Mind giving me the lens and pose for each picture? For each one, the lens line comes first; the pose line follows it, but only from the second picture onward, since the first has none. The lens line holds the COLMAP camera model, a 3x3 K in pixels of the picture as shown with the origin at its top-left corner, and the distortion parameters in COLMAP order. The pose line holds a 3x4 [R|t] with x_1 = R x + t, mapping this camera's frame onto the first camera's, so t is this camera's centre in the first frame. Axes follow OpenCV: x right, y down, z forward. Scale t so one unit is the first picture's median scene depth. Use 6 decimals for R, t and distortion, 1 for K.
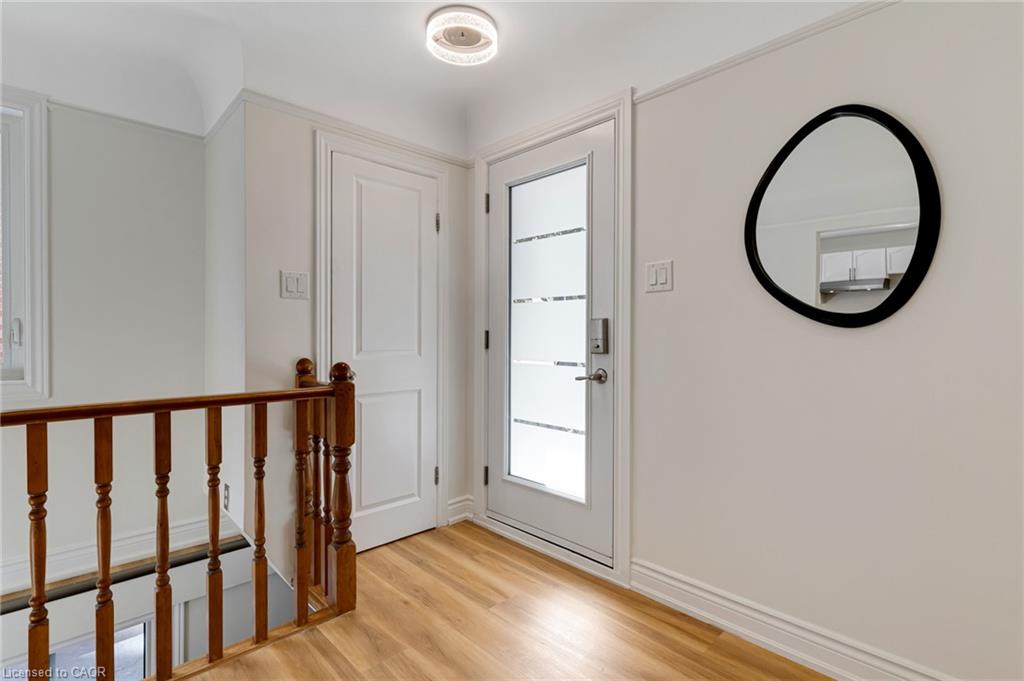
lens RADIAL K [[484.1, 0, 514.4], [0, 484.1, 337.9], [0, 0, 1]] dist [0.001577, 0.001770]
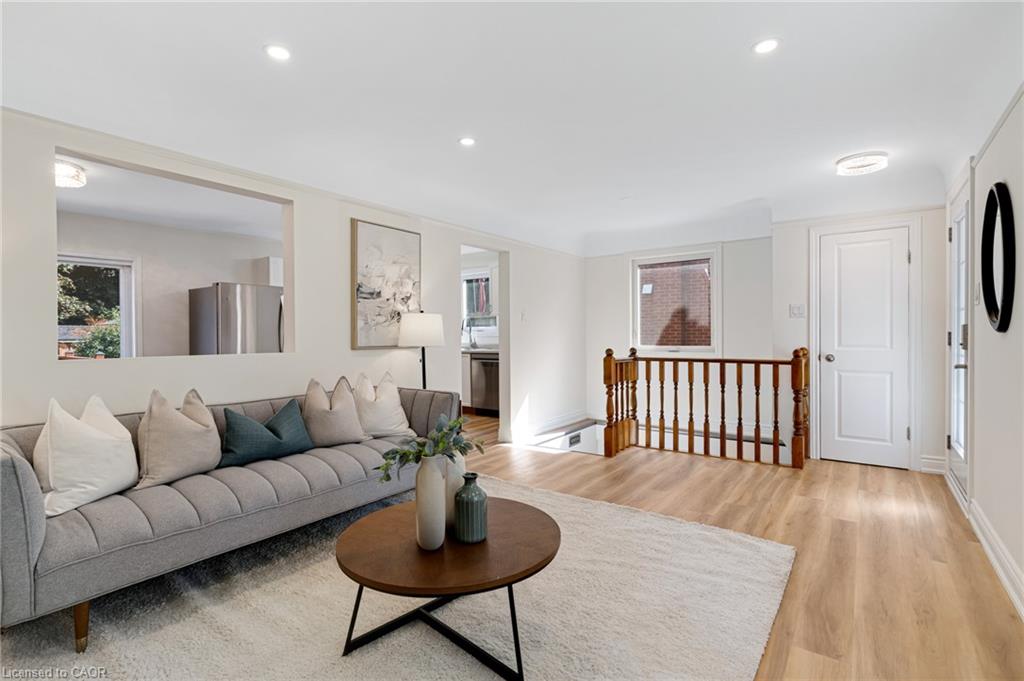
lens RADIAL K [[484.1, 0, 516.4], [0, 484.1, 334.9], [0, 0, 1]] dist [0.001577, 0.001770]
pose [[0.177821, -0.001137, -0.984062, 1.255886], [0.002440, 0.999997, -0.000715, -0.011184], [0.984060, -0.002274, 0.177823, -0.476169]]
